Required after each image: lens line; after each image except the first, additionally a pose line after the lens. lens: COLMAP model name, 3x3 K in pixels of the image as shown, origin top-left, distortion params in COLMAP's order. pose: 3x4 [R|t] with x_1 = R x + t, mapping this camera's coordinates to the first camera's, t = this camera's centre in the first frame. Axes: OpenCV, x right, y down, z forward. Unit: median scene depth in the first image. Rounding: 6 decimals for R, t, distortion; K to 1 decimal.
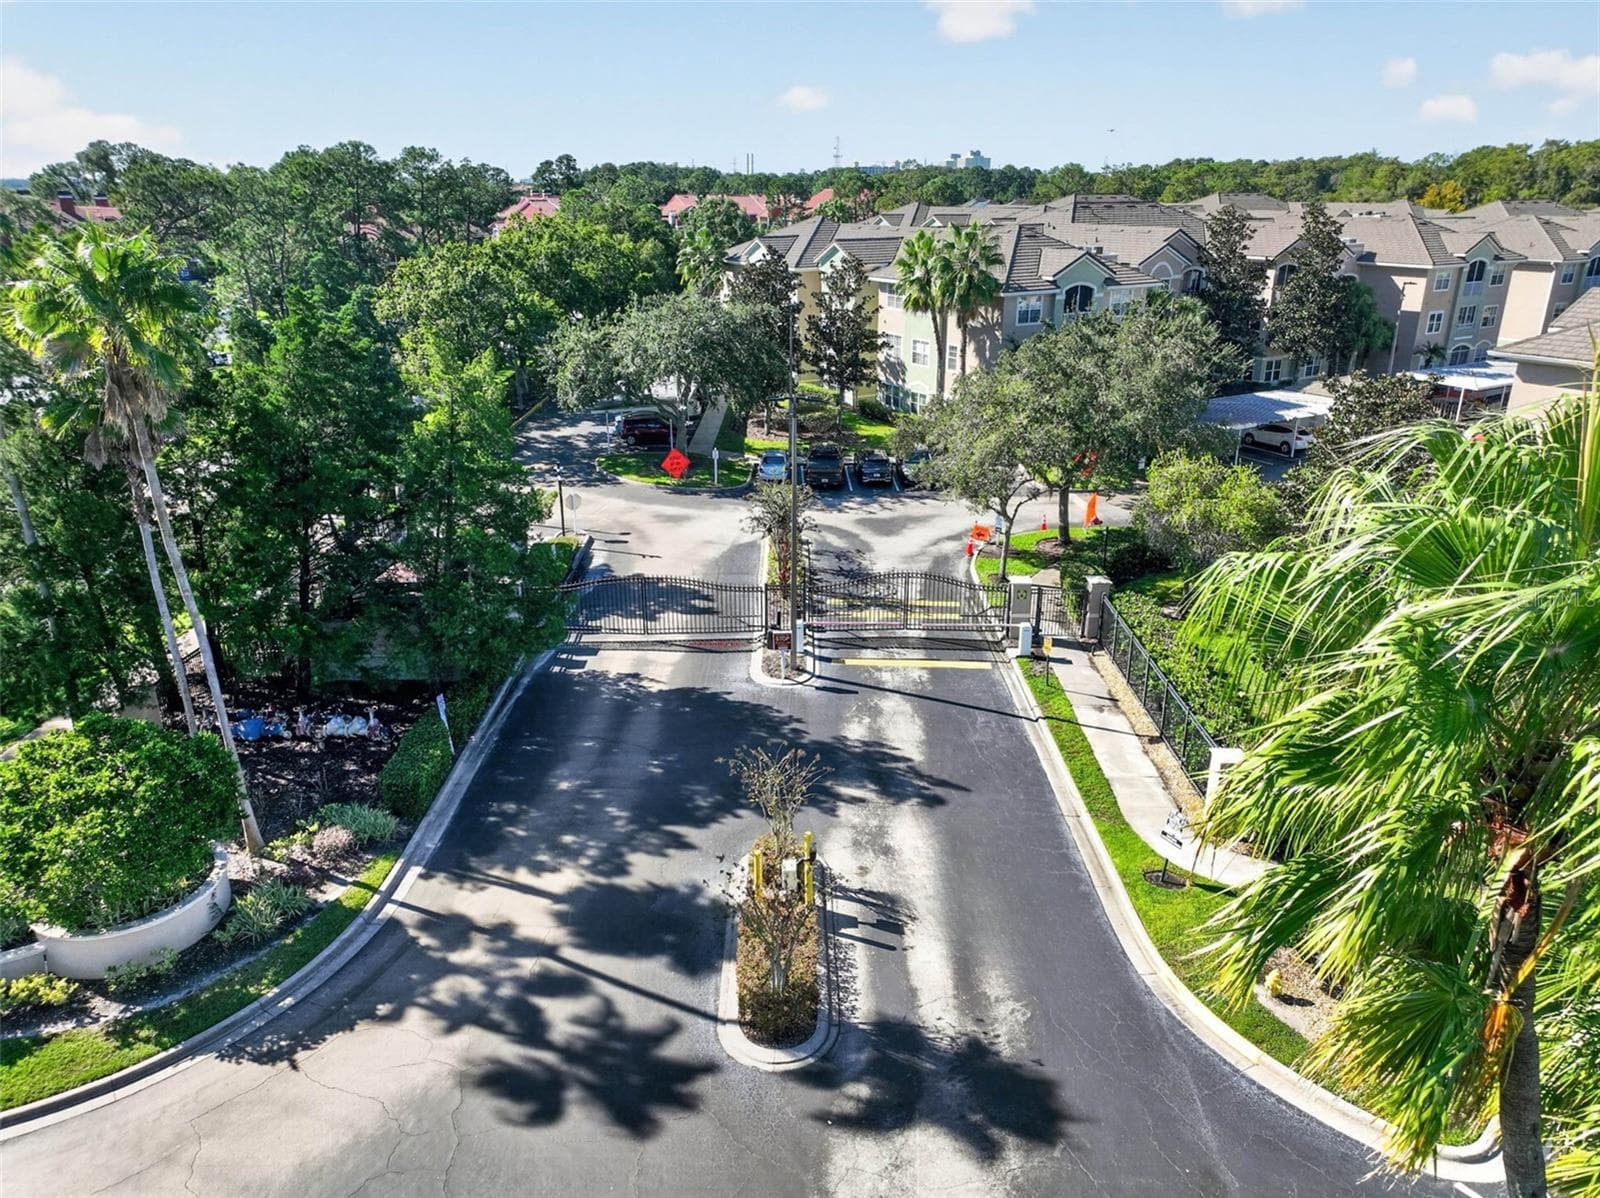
lens RADIAL K [[1118.6, 0, 801.8], [0, 1118.6, 600.2], [0, 0, 1]] dist [0.006373, 0.012836]
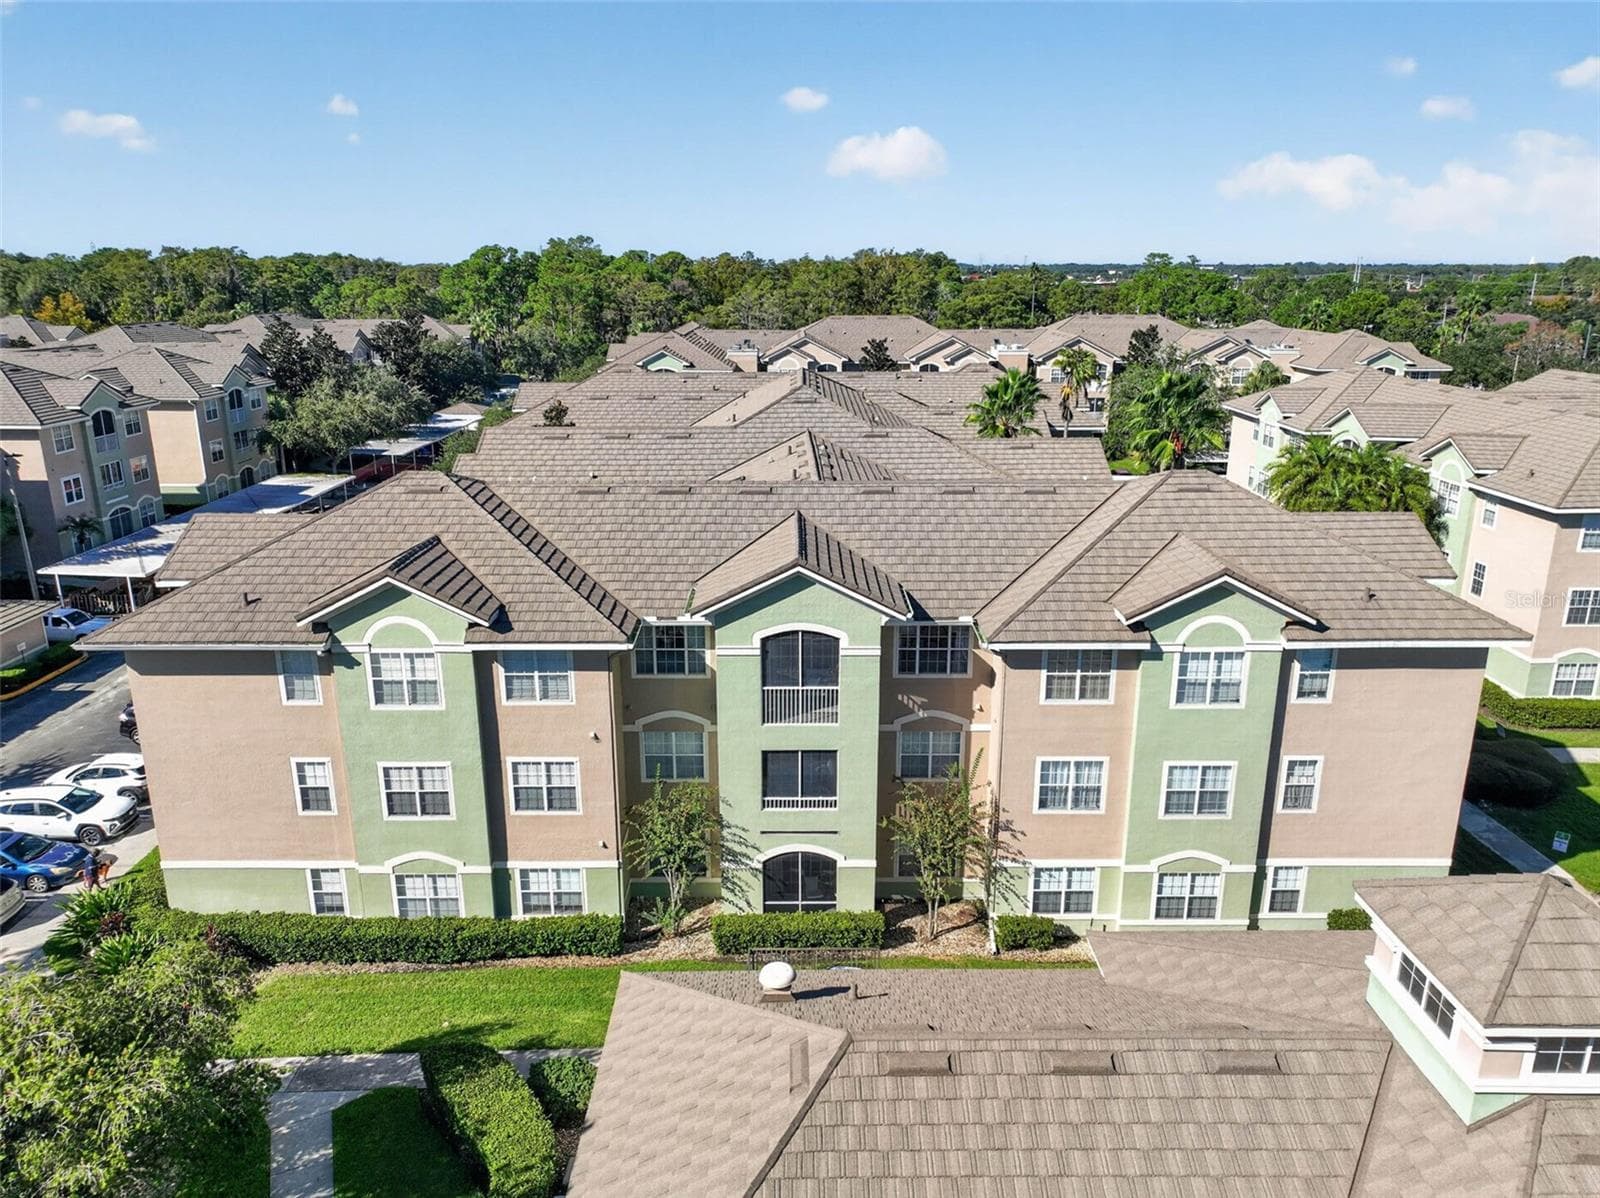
lens RADIAL K [[1118.6, 0, 803.4], [0, 1118.6, 600.3], [0, 0, 1]] dist [0.006373, 0.012836]
pose [[0.511258, -0.242202, 0.824593, 0.153861], [0.299785, 0.949462, 0.093008, -0.094819], [-0.805446, 0.199650, 0.558029, 0.147159]]
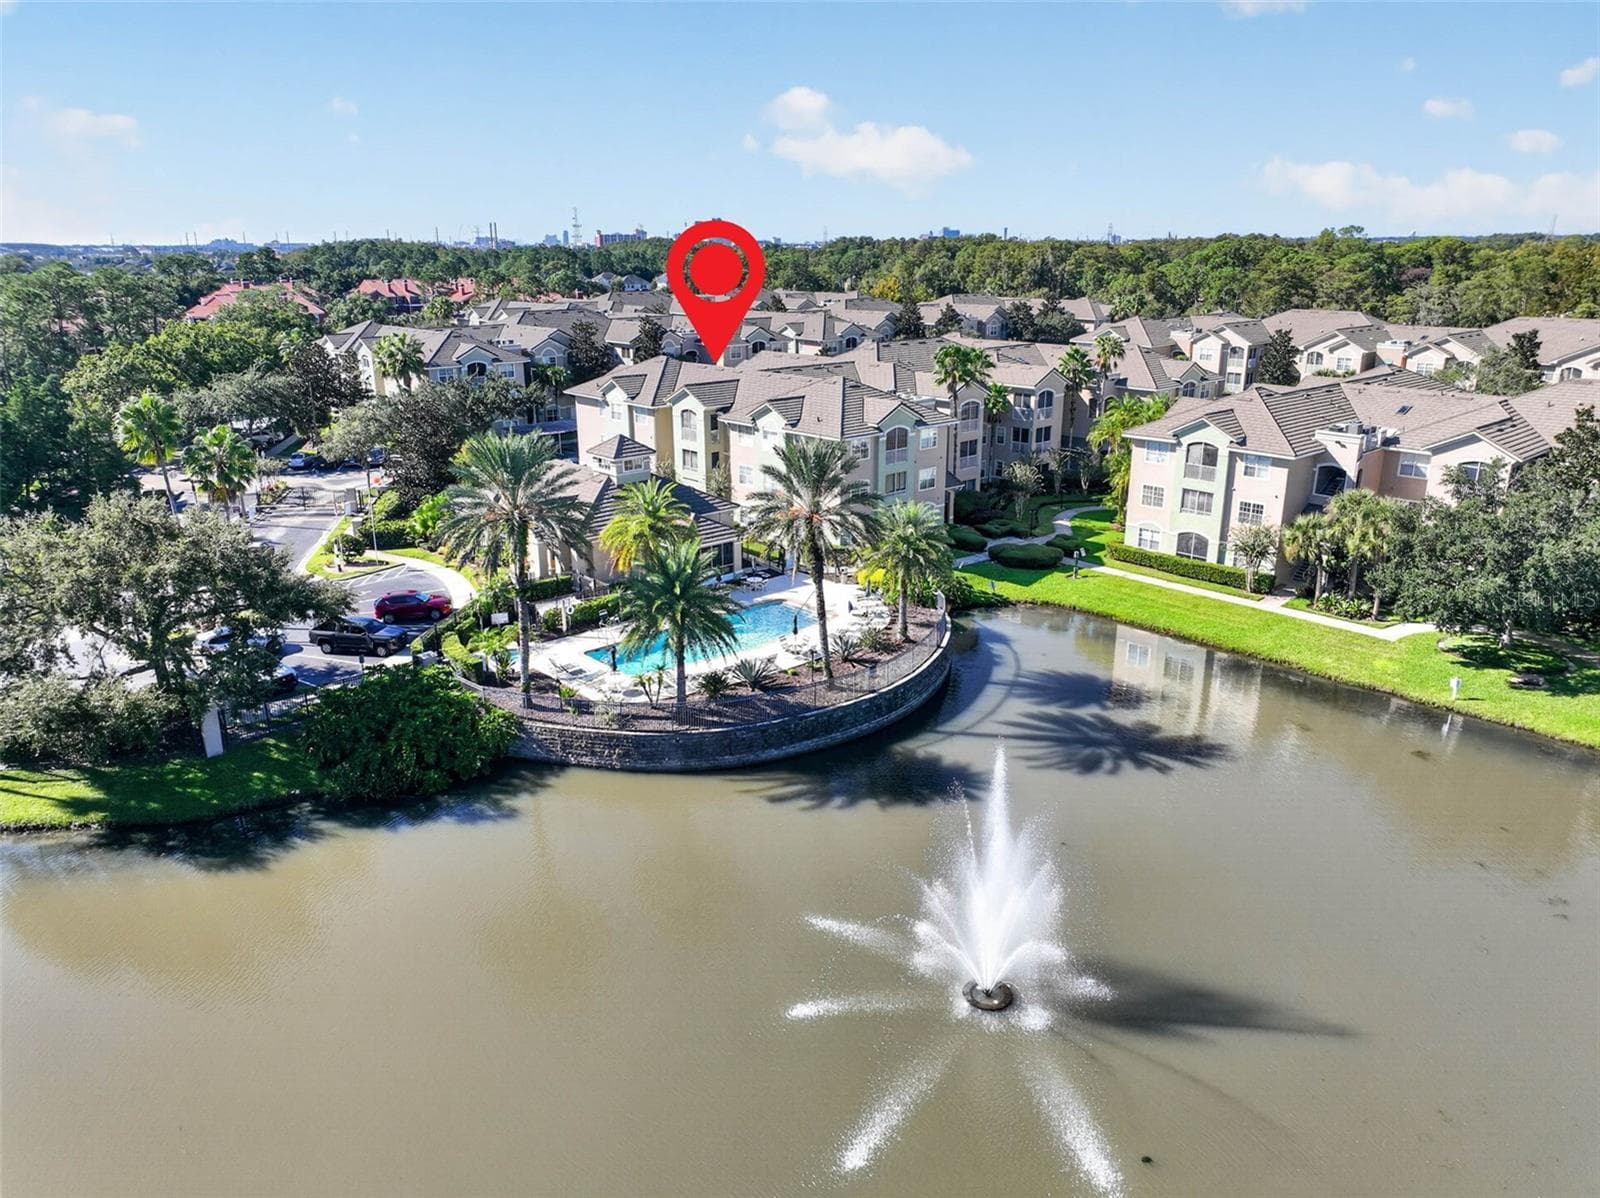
lens RADIAL K [[1118.6, 0, 804.6], [0, 1118.6, 594.0], [0, 0, 1]] dist [0.006373, 0.012836]
pose [[0.980759, -0.060313, 0.185673, 0.339391], [0.070163, 0.996430, -0.046941, 0.194713], [-0.182179, 0.059066, 0.981490, -0.772323]]
